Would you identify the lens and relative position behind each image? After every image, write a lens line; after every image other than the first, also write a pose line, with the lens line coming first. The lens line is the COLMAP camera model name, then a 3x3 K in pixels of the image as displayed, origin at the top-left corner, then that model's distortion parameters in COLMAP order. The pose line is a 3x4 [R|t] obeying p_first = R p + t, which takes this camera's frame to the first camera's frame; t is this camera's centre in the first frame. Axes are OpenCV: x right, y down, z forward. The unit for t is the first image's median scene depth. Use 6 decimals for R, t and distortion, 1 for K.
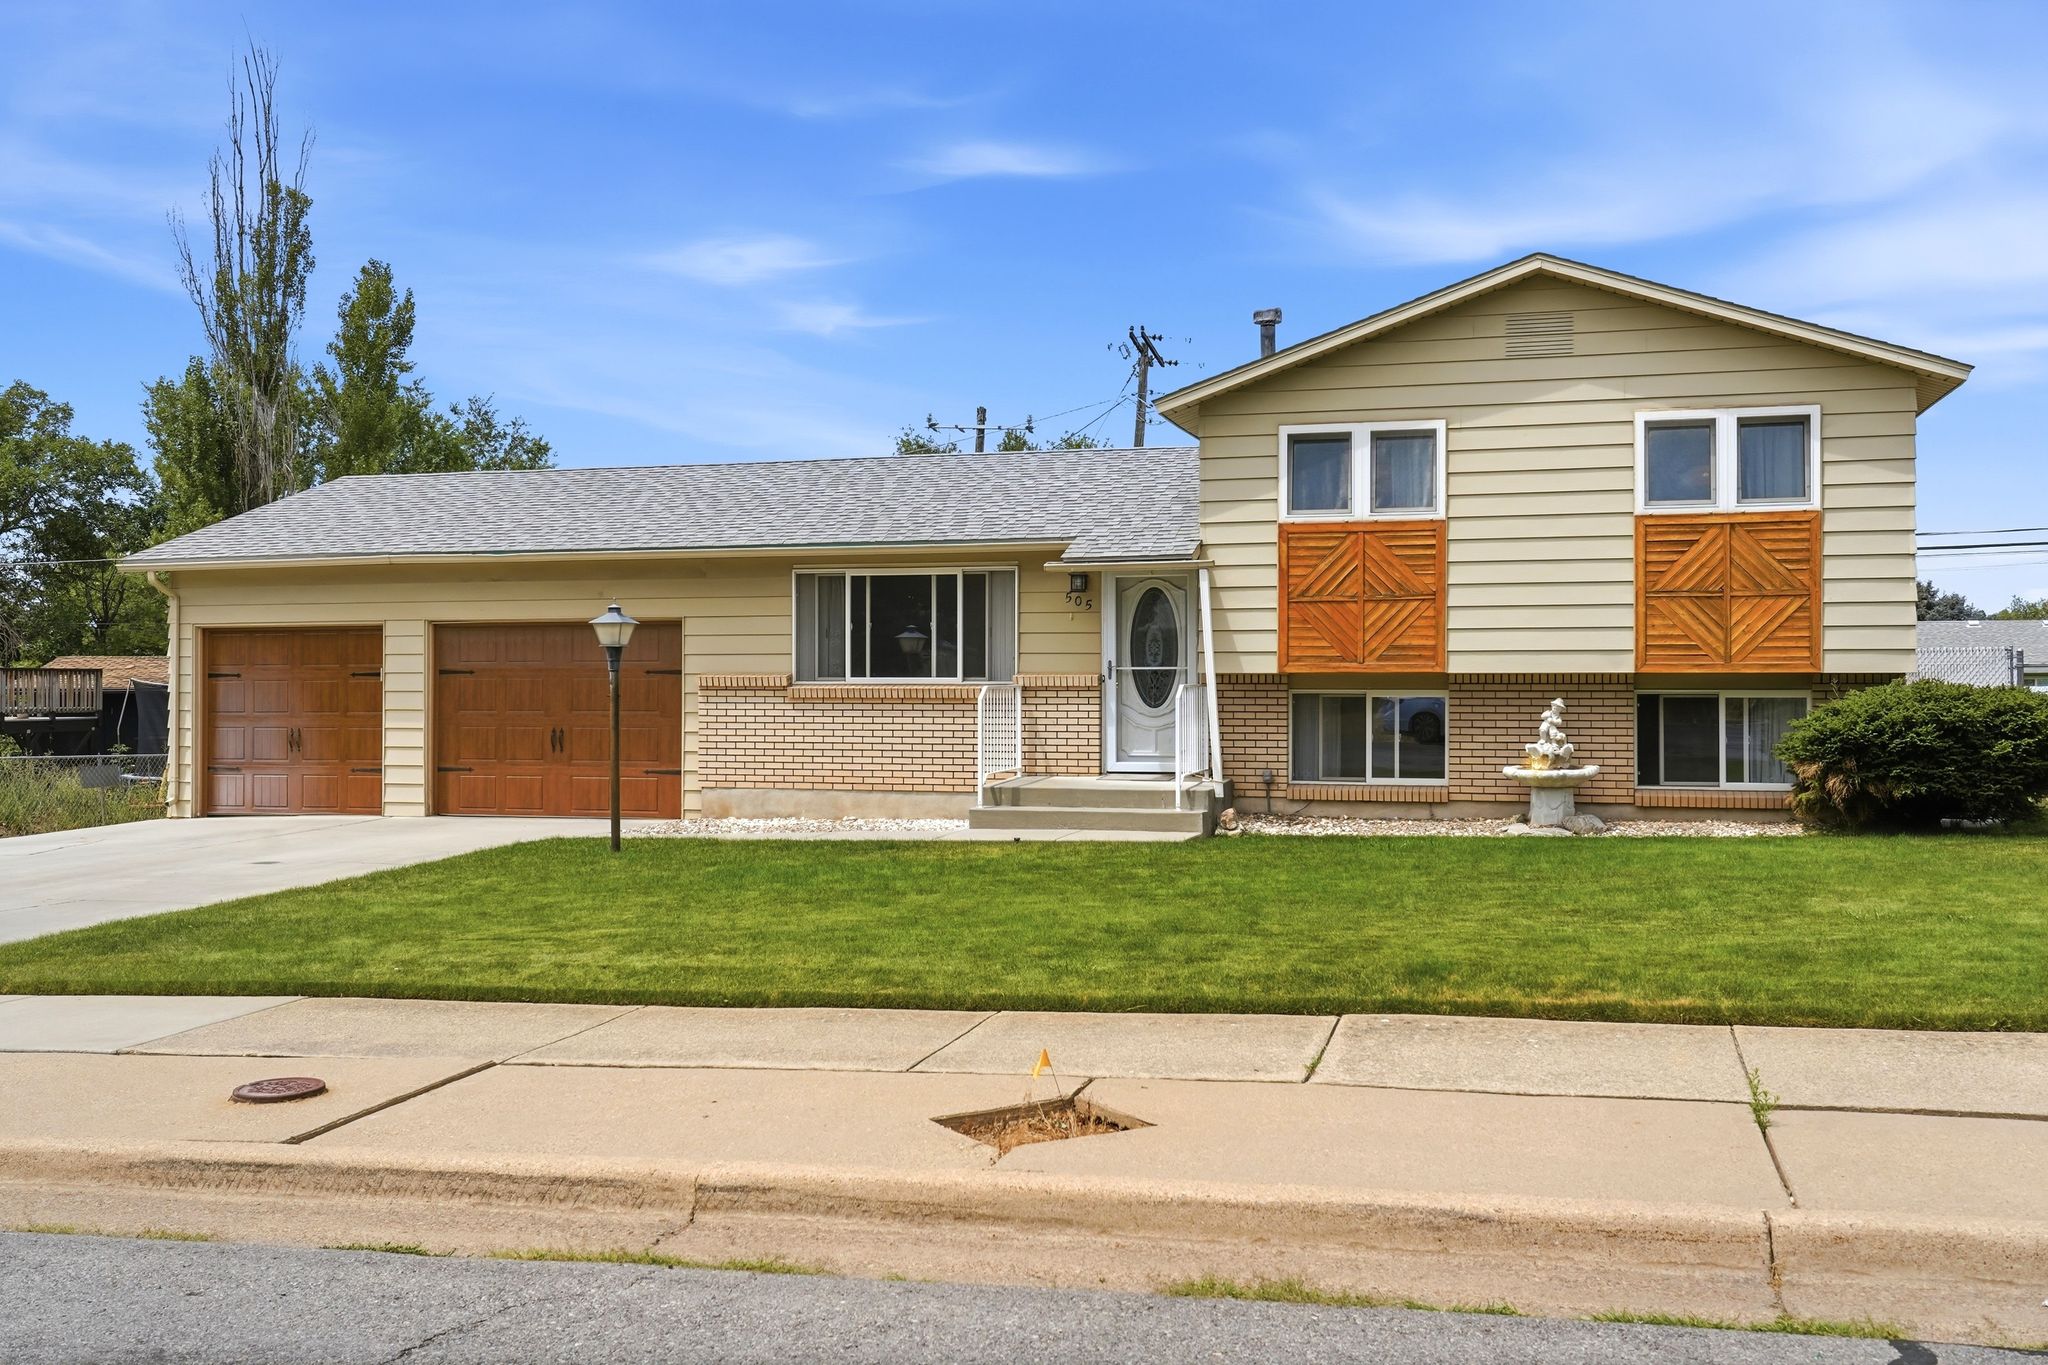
lens RADIAL K [[1937.8, 0, 1024.2], [0, 1937.8, 665.6], [0, 0, 1]] dist [0.018605, 0.000000]
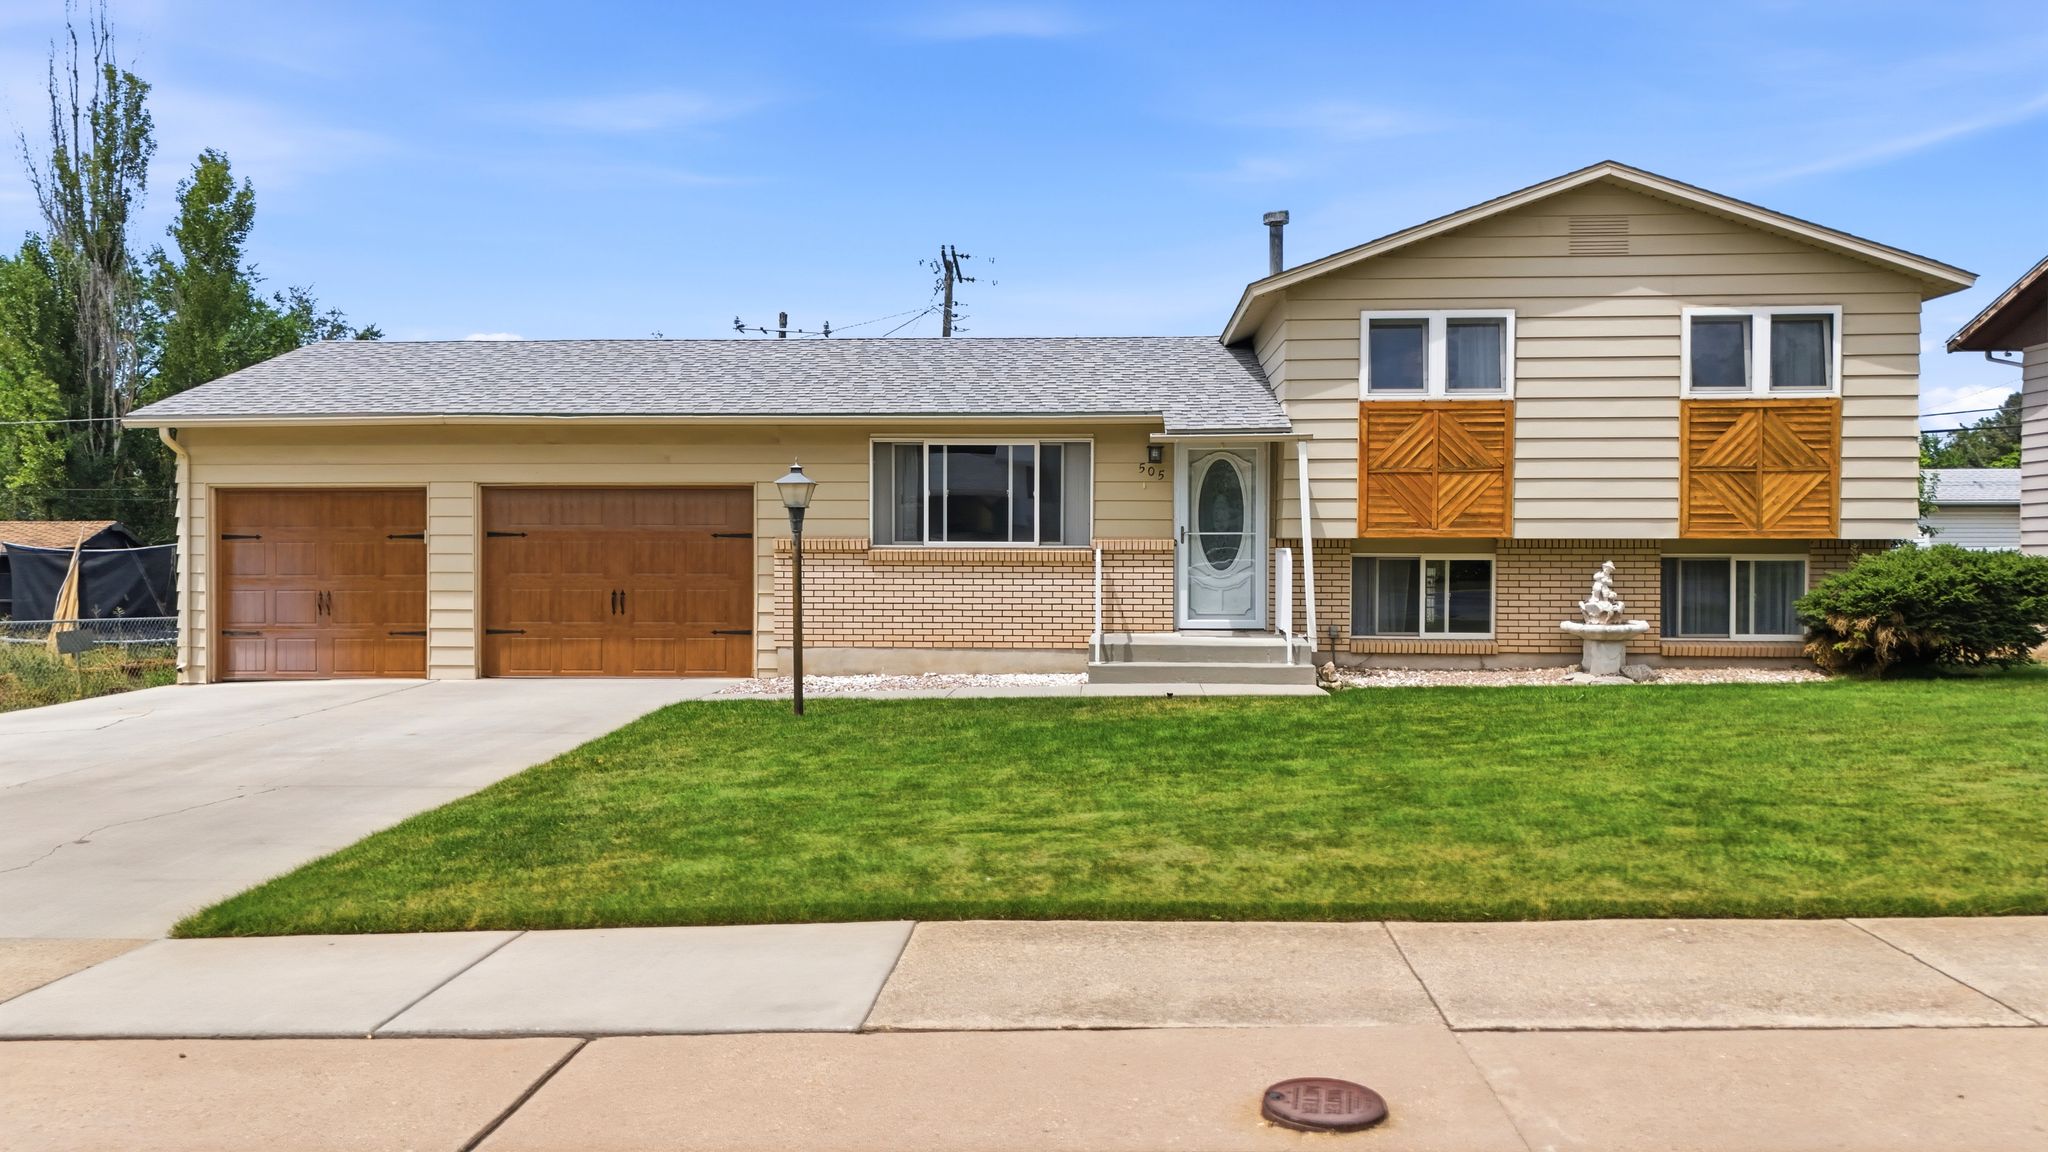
lens RADIAL K [[1534.6, 0, 1025.9], [0, 1534.6, 585.5], [0, 0, 1]] dist [0.051822, -0.040897]
pose [[0.975684, -0.002182, 0.219171, -0.224990], [-0.004400, 0.999554, 0.029540, 0.005279], [-0.219138, -0.029786, 0.975239, 0.177935]]
